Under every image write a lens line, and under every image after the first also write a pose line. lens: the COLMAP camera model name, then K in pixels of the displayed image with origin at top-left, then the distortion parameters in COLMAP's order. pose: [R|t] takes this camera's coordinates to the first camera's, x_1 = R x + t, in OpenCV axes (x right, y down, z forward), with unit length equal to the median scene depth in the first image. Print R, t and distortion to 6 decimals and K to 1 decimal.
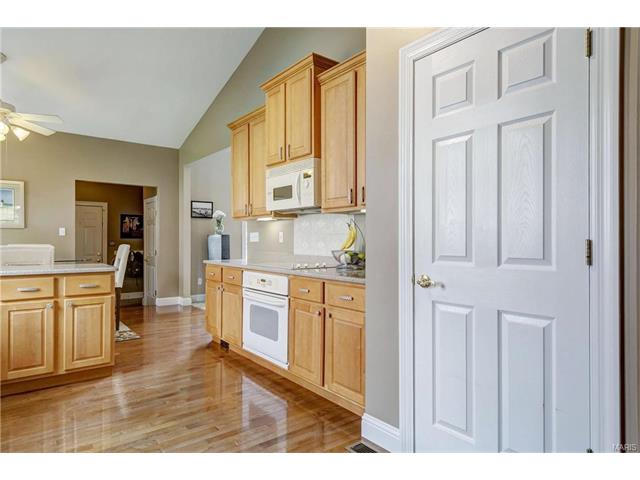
lens RADIAL K [[388.0, 0, 321.5], [0, 388.0, 240.1], [0, 0, 1]] dist [0.007997, -0.012304]
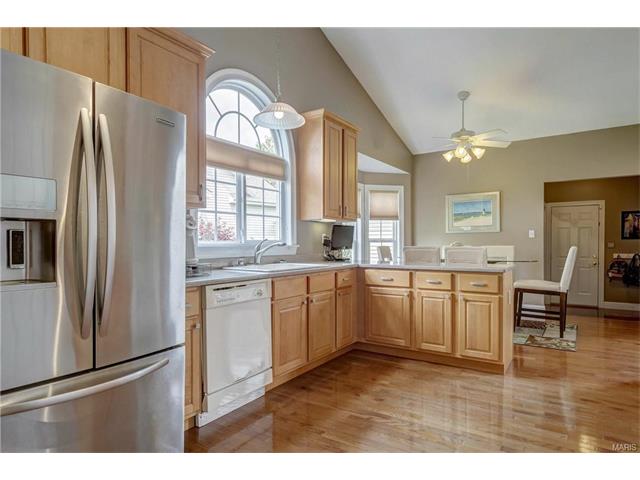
lens RADIAL K [[388.0, 0, 317.0], [0, 388.0, 244.7], [0, 0, 1]] dist [0.007997, -0.012304]
pose [[0.281434, -0.000584, -0.959580, 0.322561], [0.007638, 0.999969, 0.001632, 0.003067], [0.959550, -0.007788, 0.281430, 0.269679]]
